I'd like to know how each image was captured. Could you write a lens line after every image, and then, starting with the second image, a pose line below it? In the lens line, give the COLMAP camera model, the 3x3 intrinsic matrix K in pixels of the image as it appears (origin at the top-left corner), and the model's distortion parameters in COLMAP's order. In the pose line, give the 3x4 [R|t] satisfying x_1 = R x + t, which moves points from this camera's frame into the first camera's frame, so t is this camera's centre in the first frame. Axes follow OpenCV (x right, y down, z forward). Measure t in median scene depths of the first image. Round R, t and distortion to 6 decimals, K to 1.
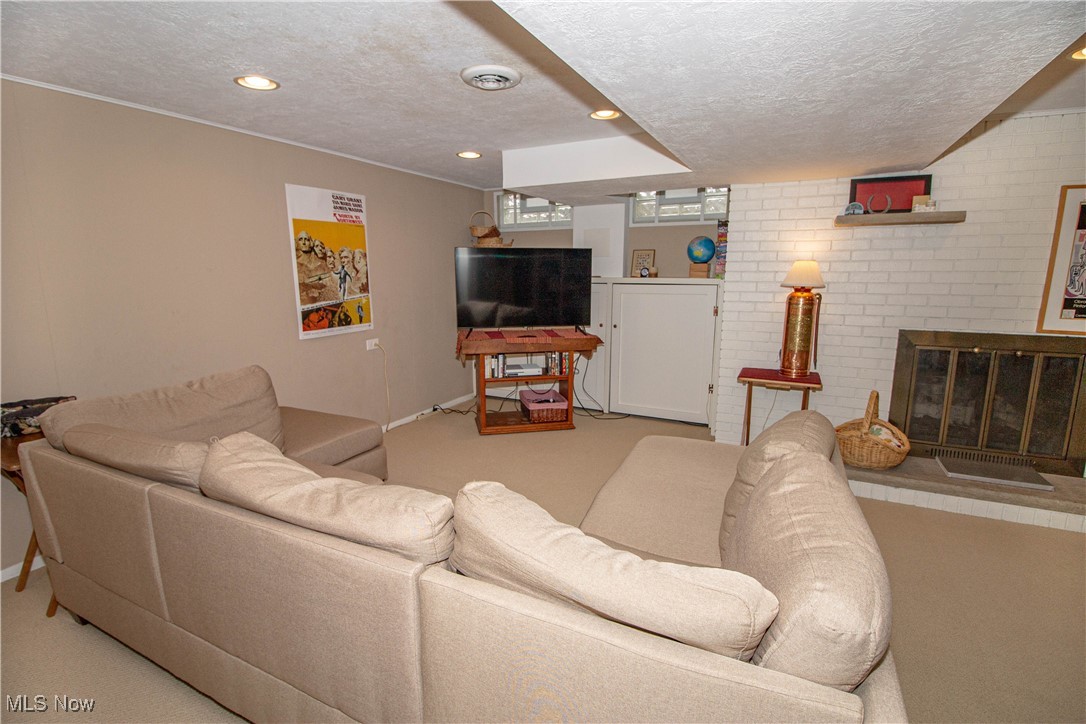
lens RADIAL K [[503.6, 0, 548.0], [0, 503.6, 362.0], [0, 0, 1]] dist [0.001216, -0.017808]
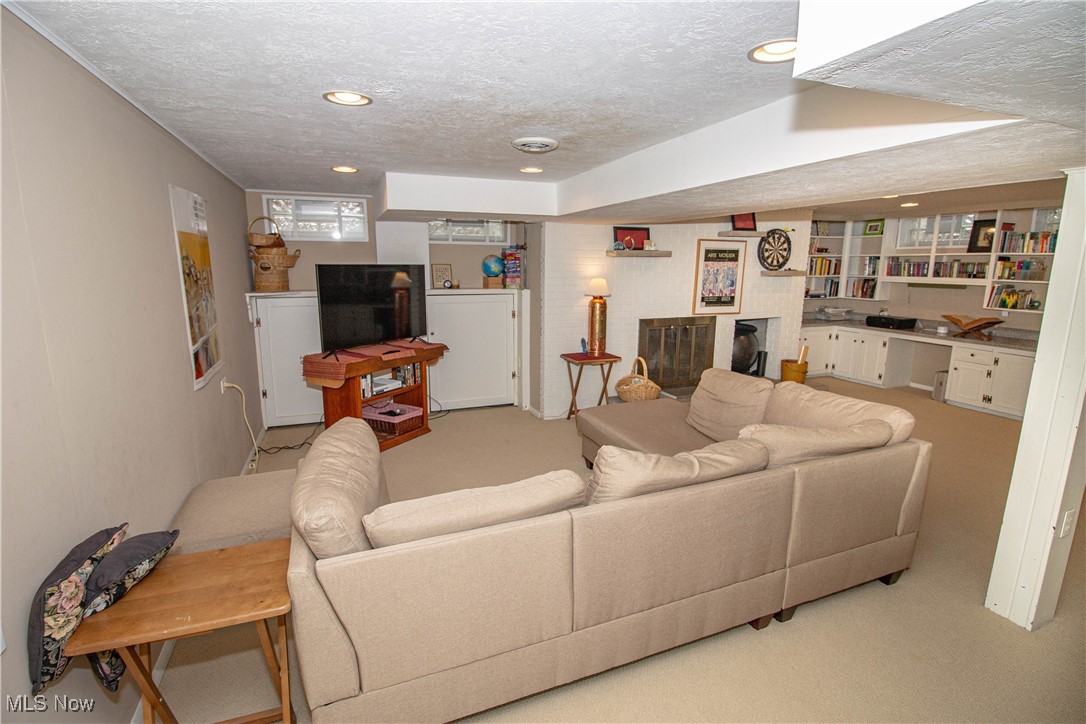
lens RADIAL K [[503.6, 0, 548.0], [0, 503.6, 362.0], [0, 0, 1]] dist [0.001216, -0.017808]
pose [[0.662564, -0.136577, 0.736448, -0.685099], [0.127021, 0.989481, 0.069226, -0.071305], [-0.738157, 0.047678, 0.672942, 0.096663]]
